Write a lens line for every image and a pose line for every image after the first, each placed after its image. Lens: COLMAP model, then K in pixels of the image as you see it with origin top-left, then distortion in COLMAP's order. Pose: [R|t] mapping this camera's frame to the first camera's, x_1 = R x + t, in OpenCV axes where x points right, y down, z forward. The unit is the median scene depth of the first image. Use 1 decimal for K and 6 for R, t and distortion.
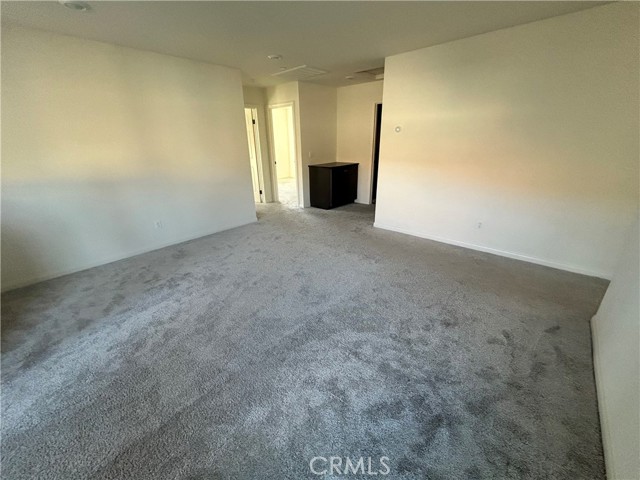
lens RADIAL K [[257.9, 0, 320.3], [0, 257.9, 241.4], [0, 0, 1]] dist [-0.002162, 0.001375]
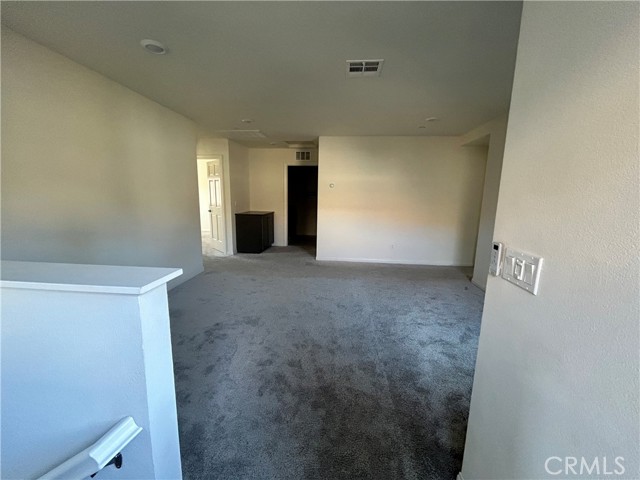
lens RADIAL K [[257.9, 0, 319.2], [0, 257.9, 239.1], [0, 0, 1]] dist [-0.002162, 0.001375]
pose [[0.798738, -0.071080, 0.597465, -0.688130], [0.194671, 0.970116, -0.144837, 0.034739], [-0.569315, 0.231996, 0.788706, 0.021777]]
